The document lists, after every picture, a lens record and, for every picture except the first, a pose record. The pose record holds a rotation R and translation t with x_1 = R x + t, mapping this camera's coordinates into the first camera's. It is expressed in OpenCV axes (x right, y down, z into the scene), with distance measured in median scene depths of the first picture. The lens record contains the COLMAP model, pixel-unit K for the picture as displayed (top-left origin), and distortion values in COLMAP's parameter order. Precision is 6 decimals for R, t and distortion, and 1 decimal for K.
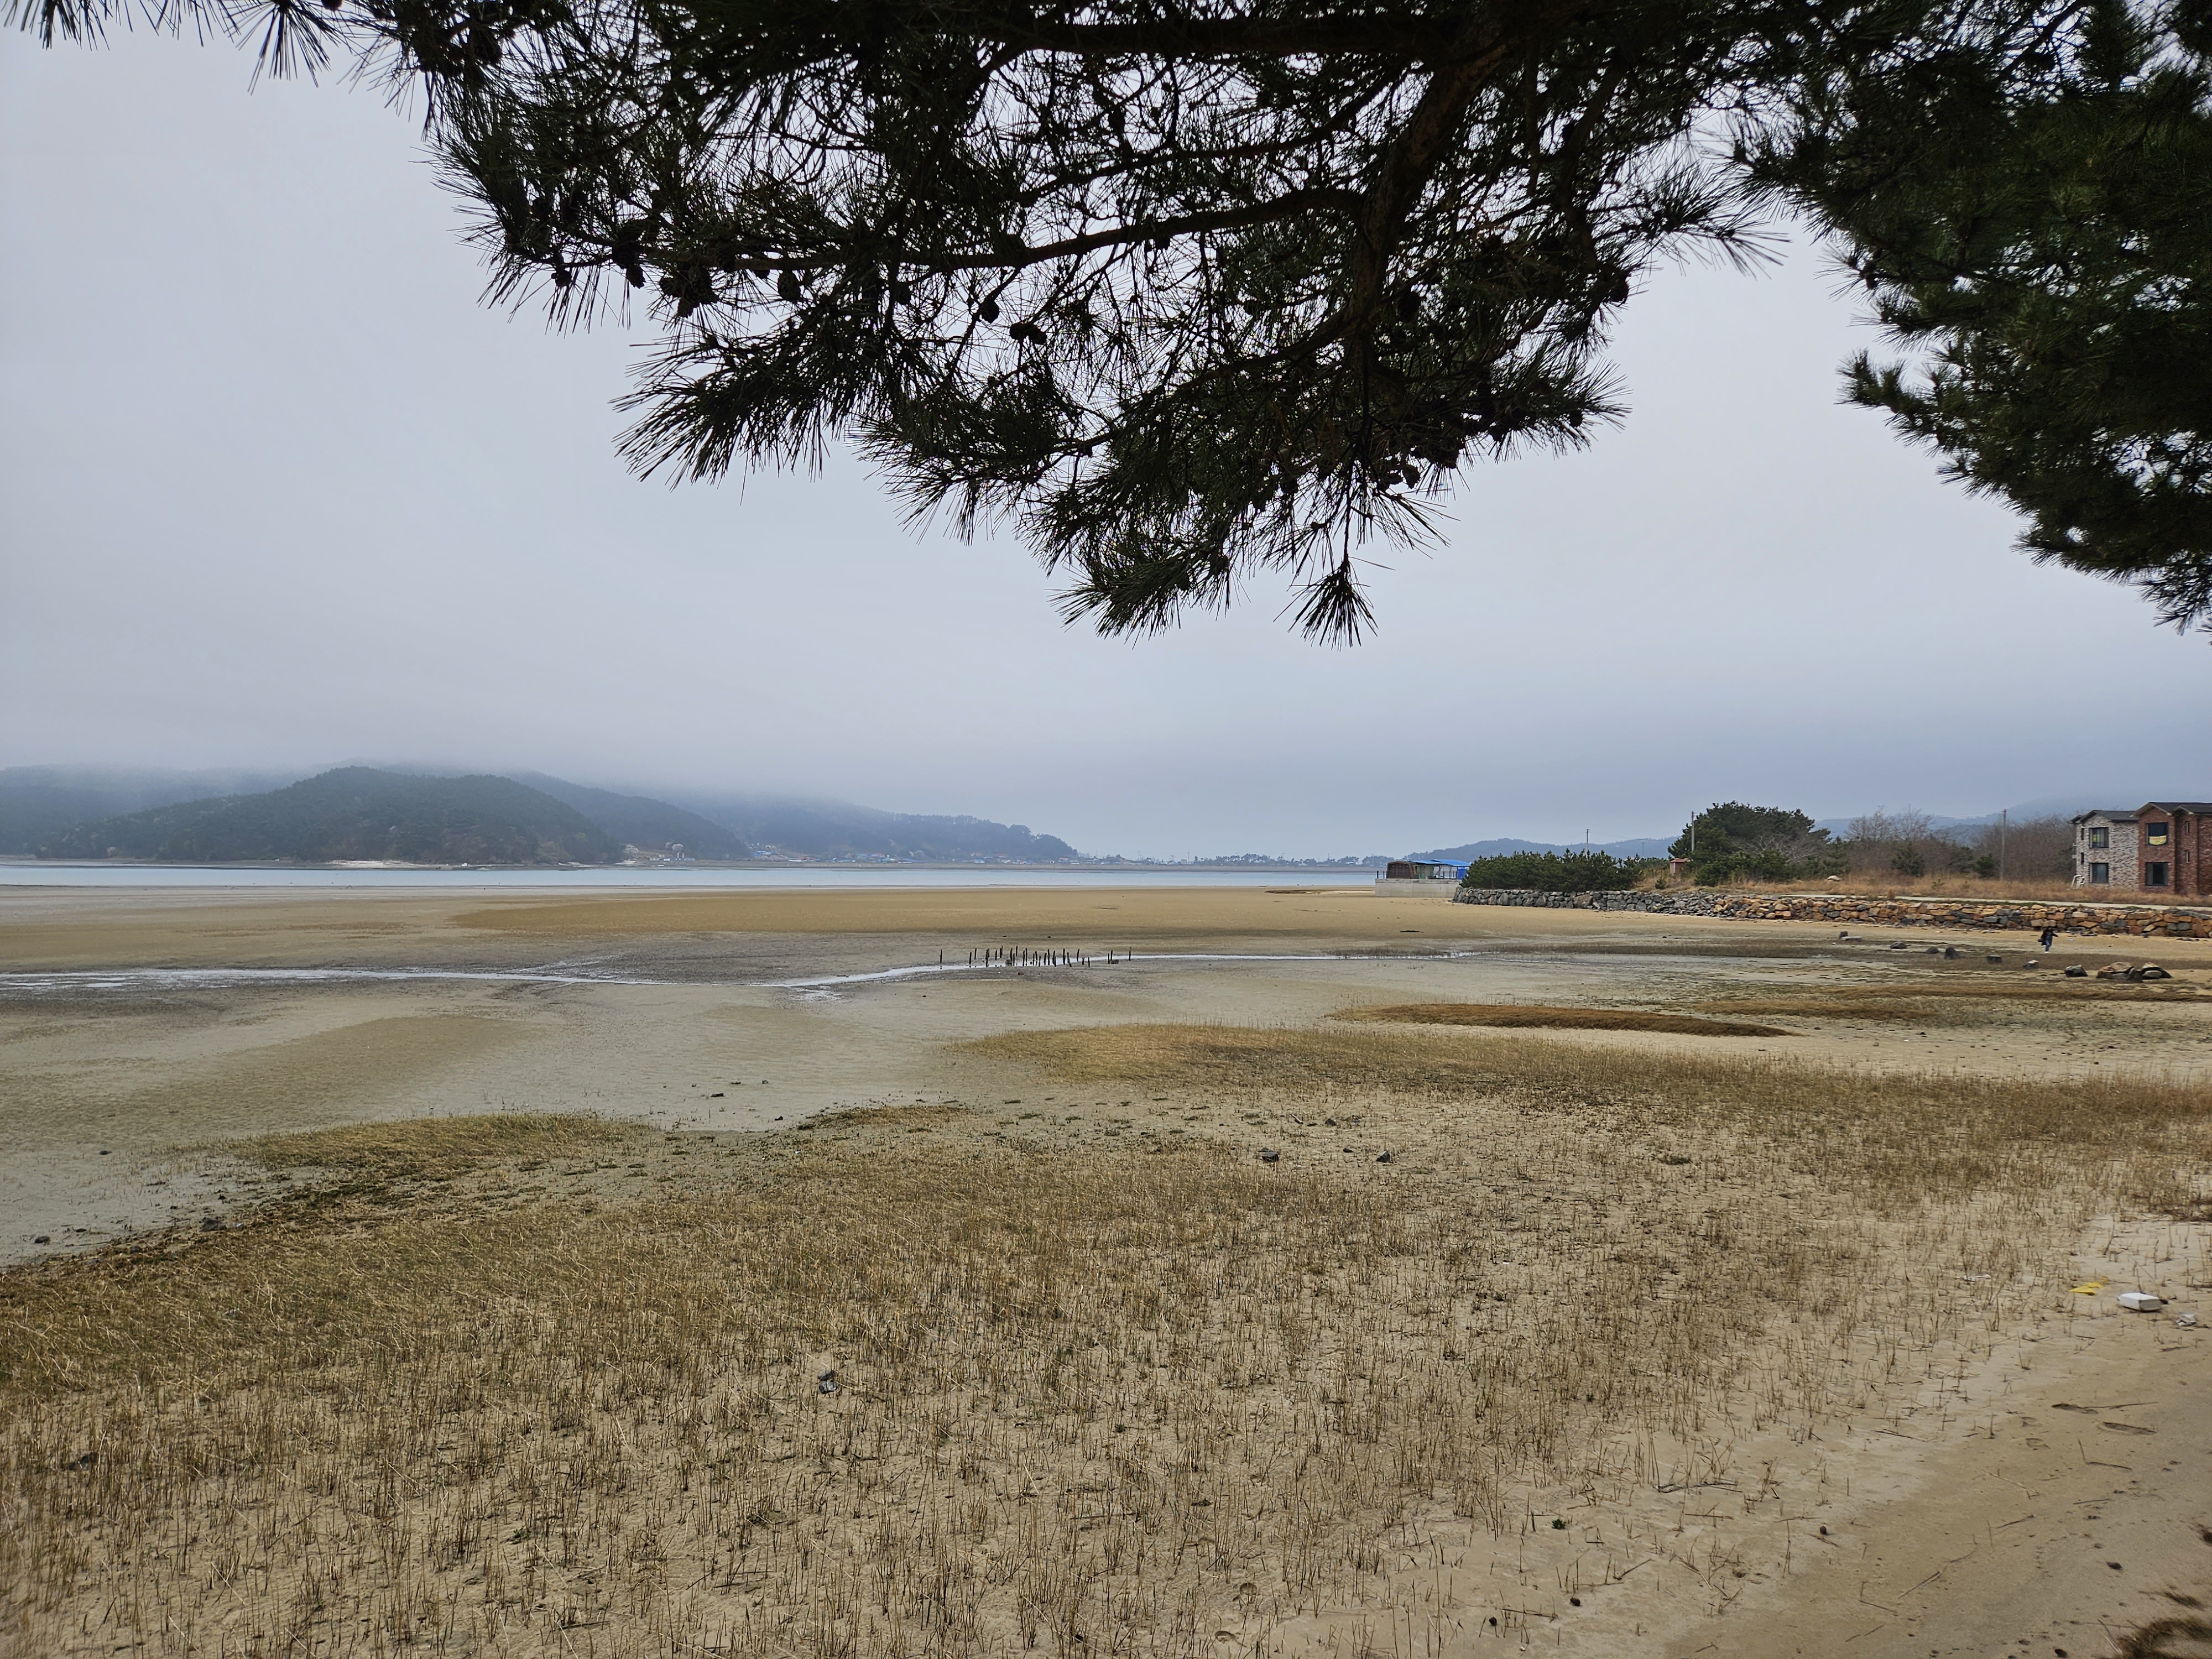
lens RADIAL K [[1462.9, 0, 1068.2], [0, 1462.9, 852.2], [0, 0, 1]] dist [0.088695, -0.071402]
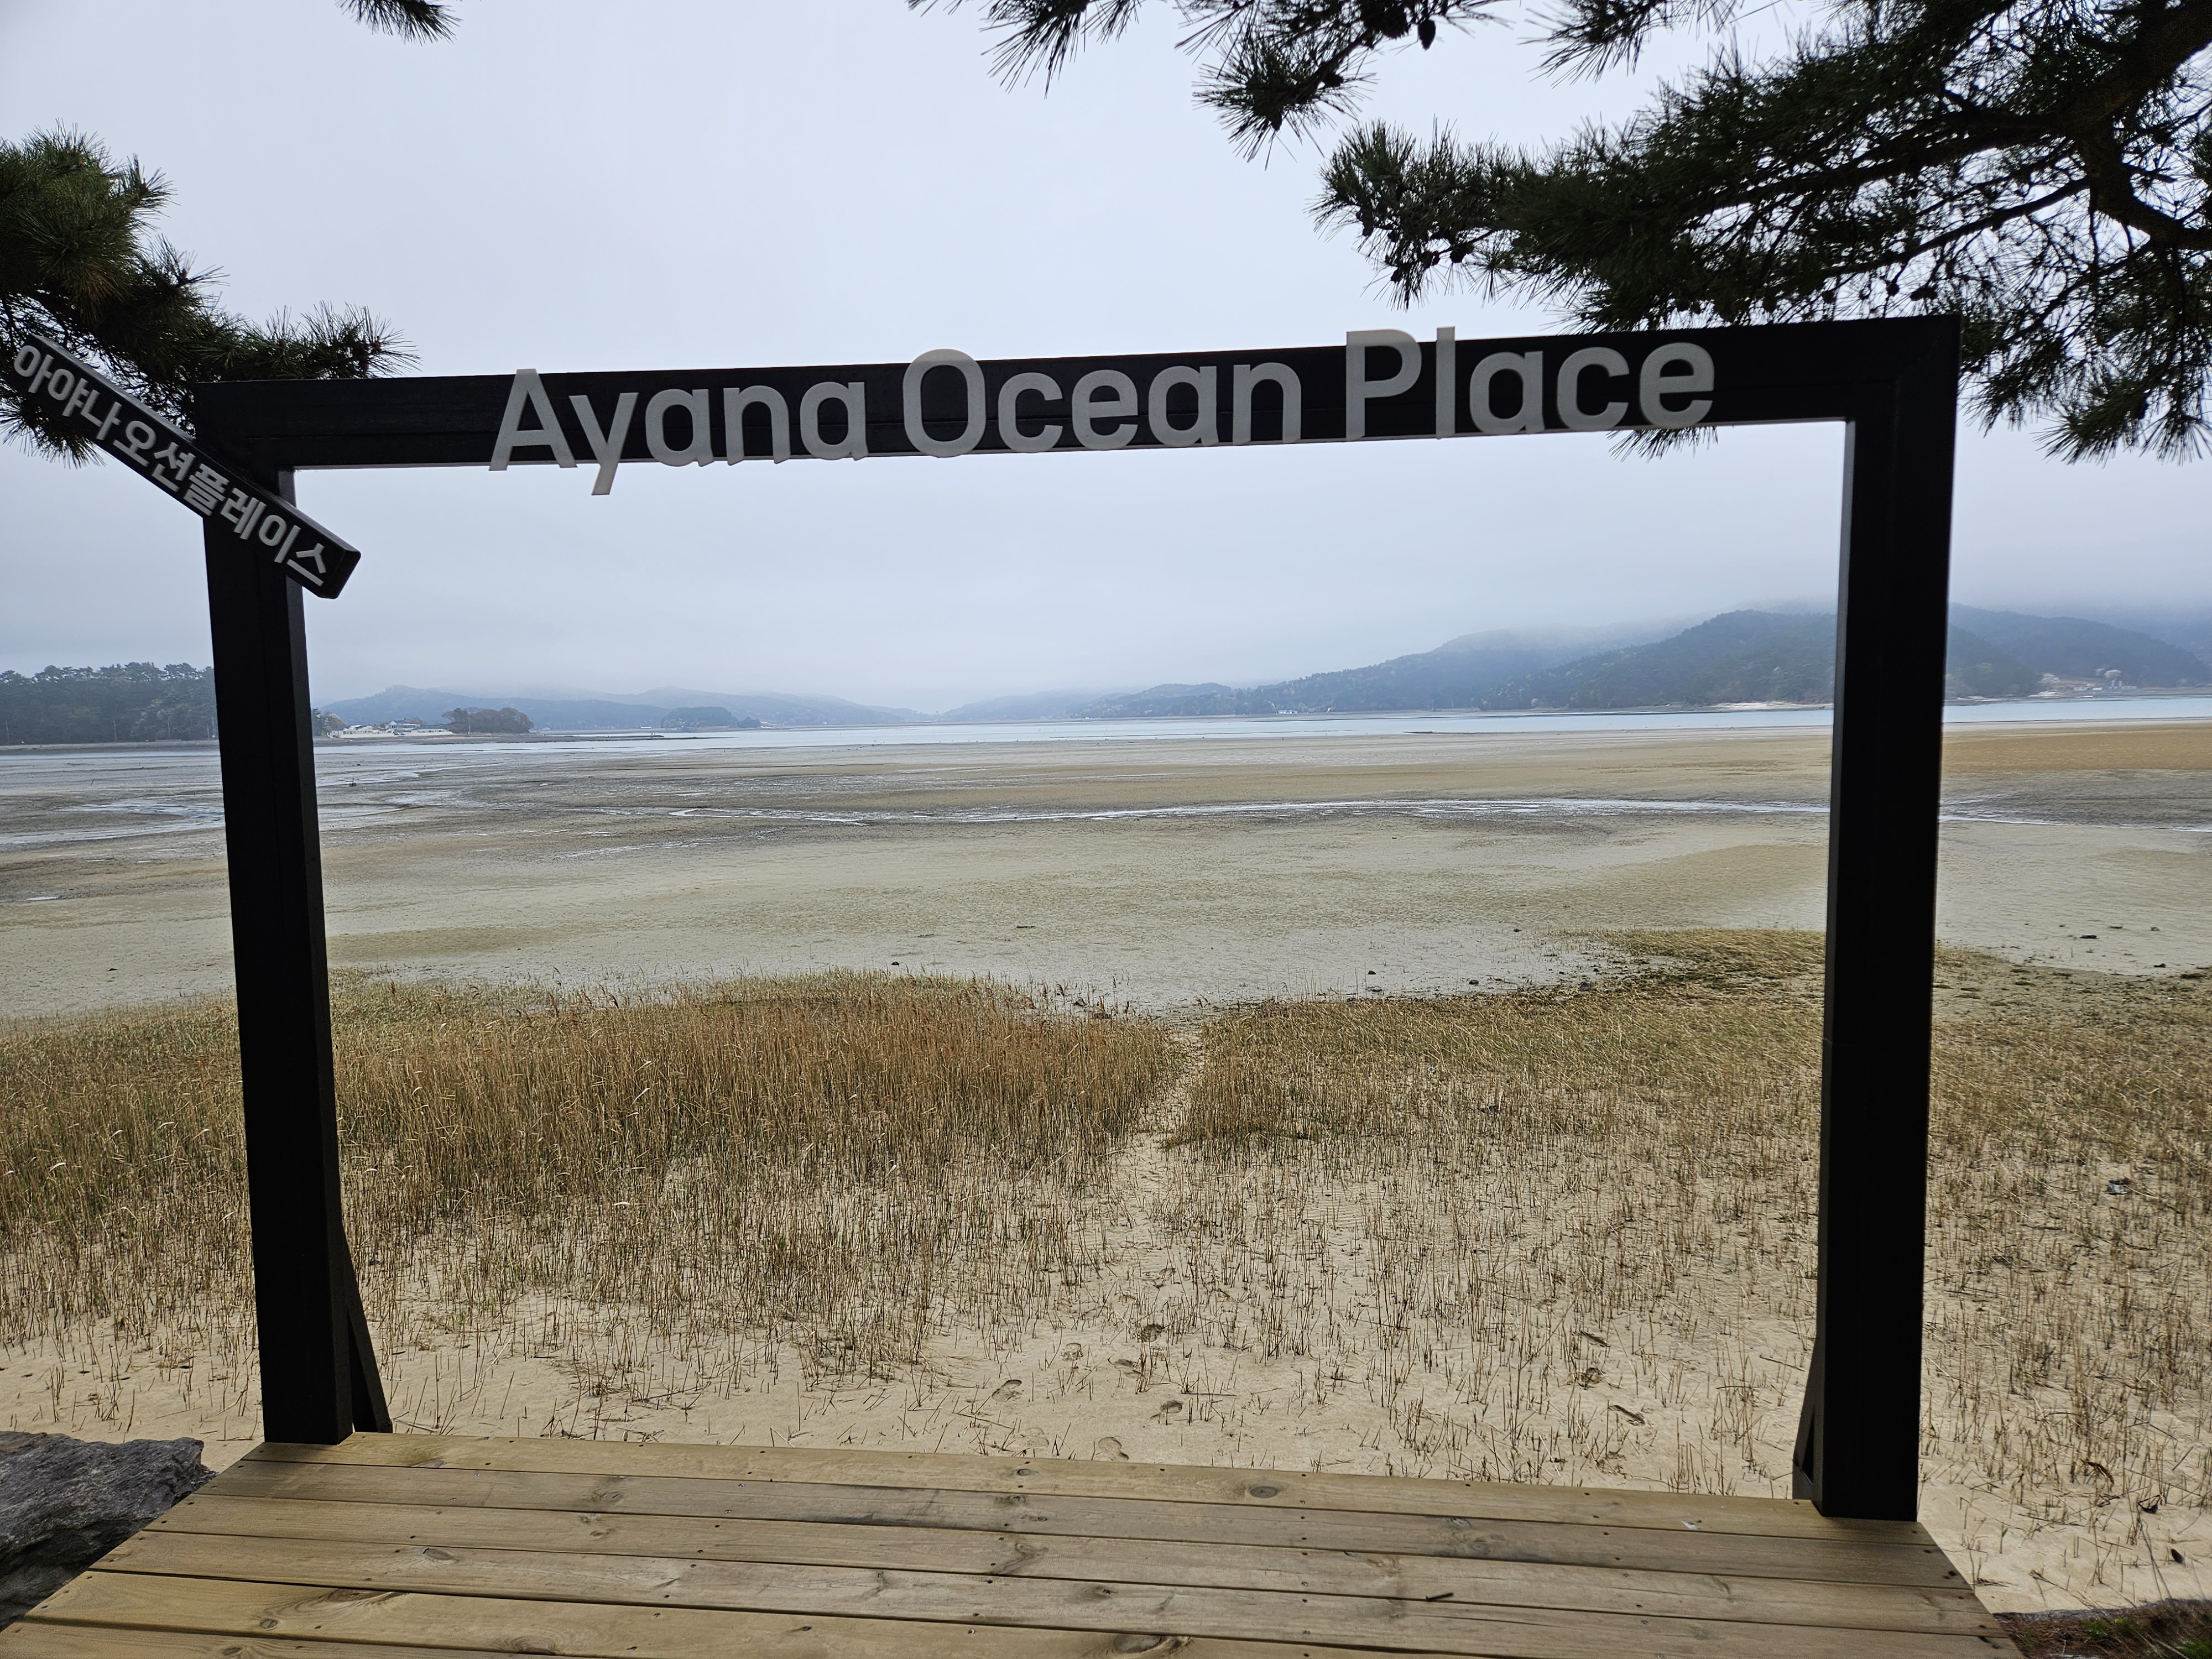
lens RADIAL K [[1460.8, 0, 1117.6], [0, 1460.8, 828.0], [0, 0, 1]] dist [0.092765, -0.076064]
pose [[0.664328, 0.030139, -0.746833, 0.132261], [0.037627, 0.996571, 0.073687, 0.012598], [0.746494, -0.077053, 0.660916, -0.156445]]
